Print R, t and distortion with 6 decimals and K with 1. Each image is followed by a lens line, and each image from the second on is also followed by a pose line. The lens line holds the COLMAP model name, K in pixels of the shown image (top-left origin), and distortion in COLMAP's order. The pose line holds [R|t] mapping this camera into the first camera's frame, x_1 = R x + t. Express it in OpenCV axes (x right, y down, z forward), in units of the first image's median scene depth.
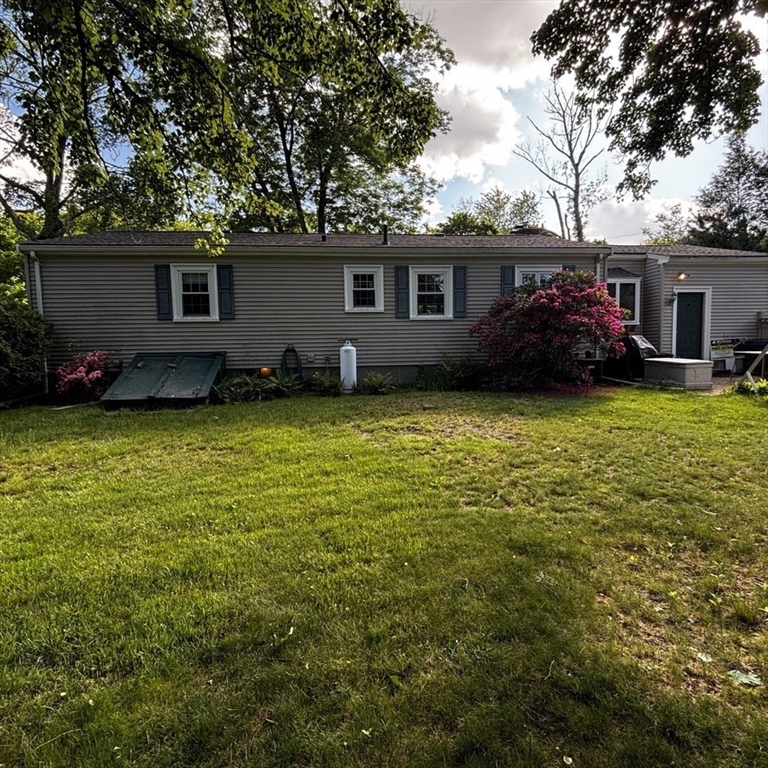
lens RADIAL K [[448.2, 0, 382.7], [0, 448.2, 386.0], [0, 0, 1]] dist [0.000211, 0.004359]
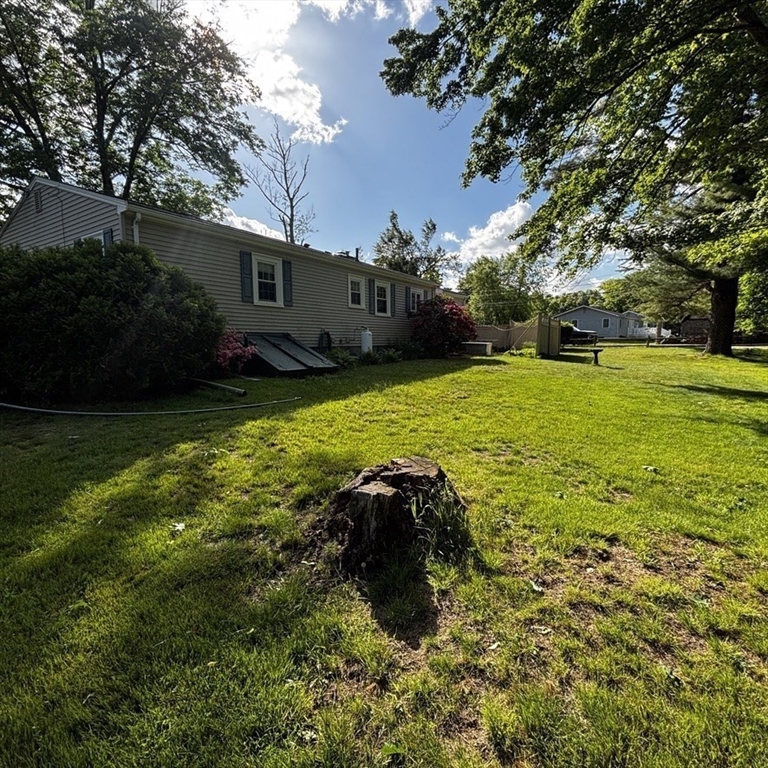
lens RADIAL K [[413.2, 0, 384.0], [0, 413.2, 384.0], [0, 0, 1]] dist [0.003672, 0.000013]
pose [[0.623625, -0.066868, 0.778859, -1.267610], [0.054600, 0.997627, 0.041932, 0.031665], [-0.779815, 0.016376, 0.625796, 0.131294]]
